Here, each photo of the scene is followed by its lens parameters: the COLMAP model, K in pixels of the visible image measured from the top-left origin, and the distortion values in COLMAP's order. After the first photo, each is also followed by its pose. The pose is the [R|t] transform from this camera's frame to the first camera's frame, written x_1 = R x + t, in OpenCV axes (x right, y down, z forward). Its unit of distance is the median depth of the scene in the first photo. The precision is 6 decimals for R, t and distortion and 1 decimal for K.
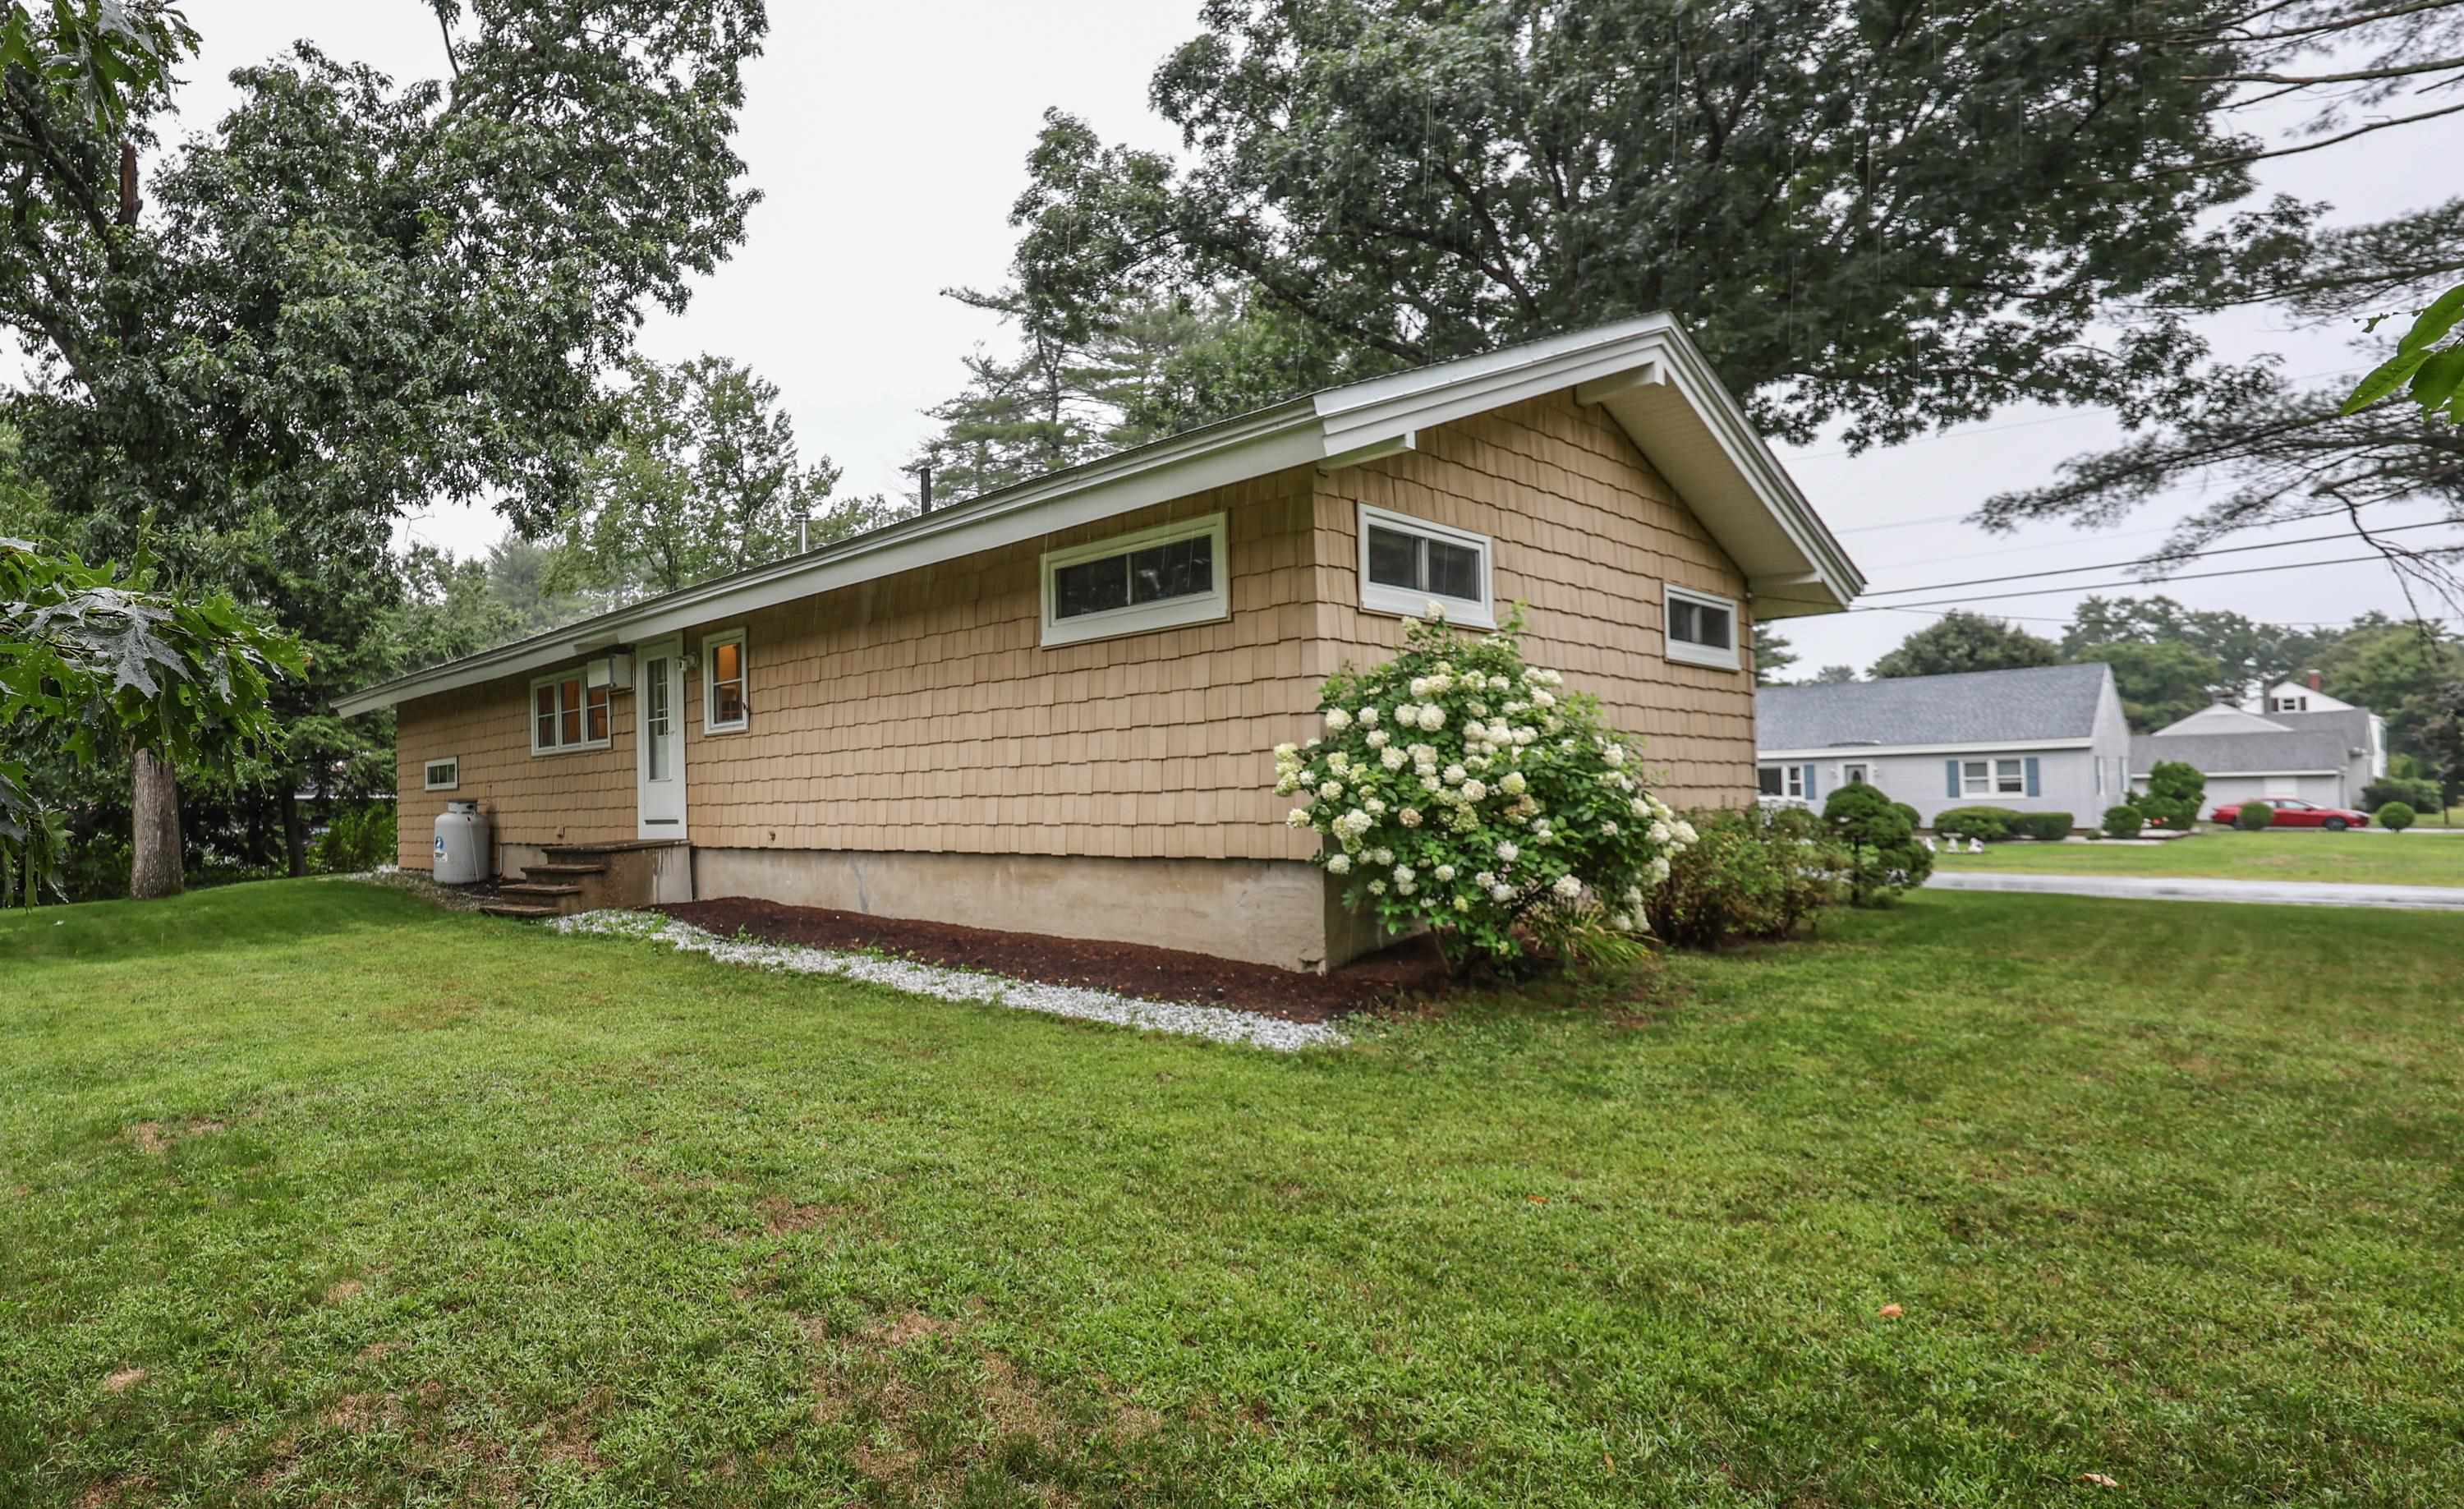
lens RADIAL K [[1287.7, 0, 1230.6], [0, 1287.7, 775.2], [0, 0, 1]] dist [0.012805, -0.001382]
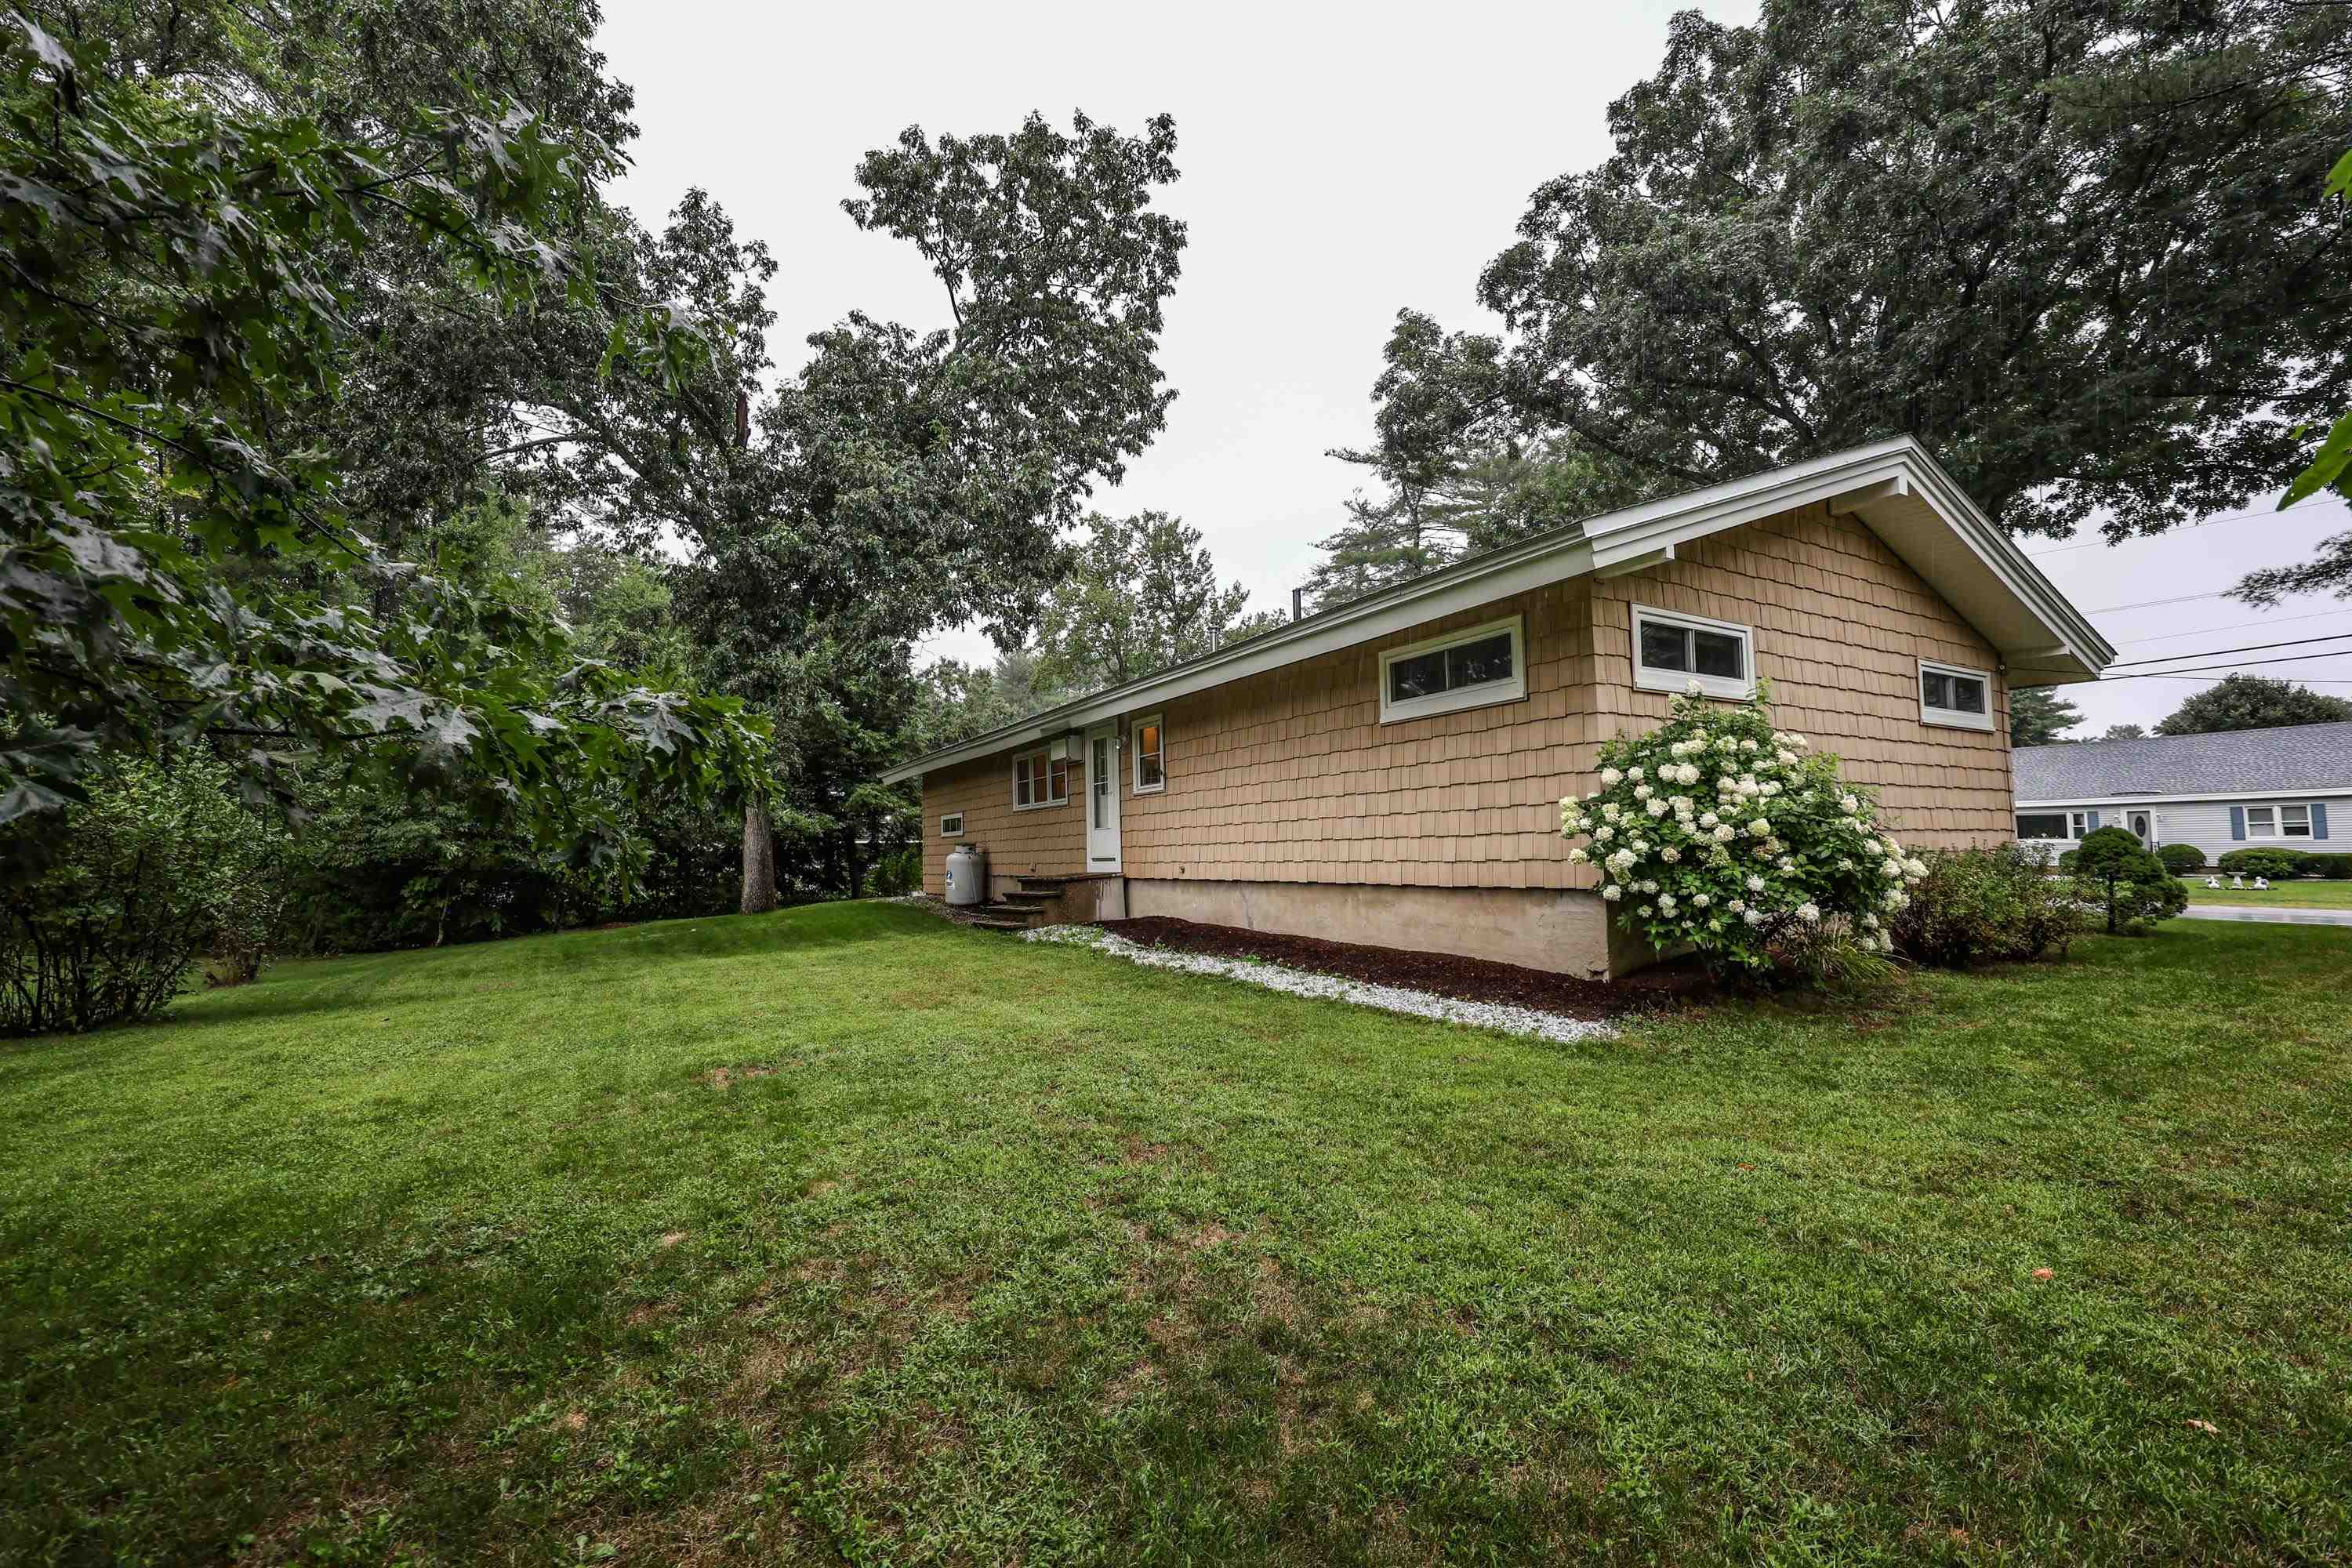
lens RADIAL K [[938.9, 0, 1224.8], [0, 938.9, 789.3], [0, 0, 1]] dist [0.011055, -0.000251]
pose [[0.990015, -0.010223, -0.140593, -0.172676], [0.005794, 0.999475, -0.031879, -0.004637], [0.140845, 0.030746, 0.989554, 0.048889]]
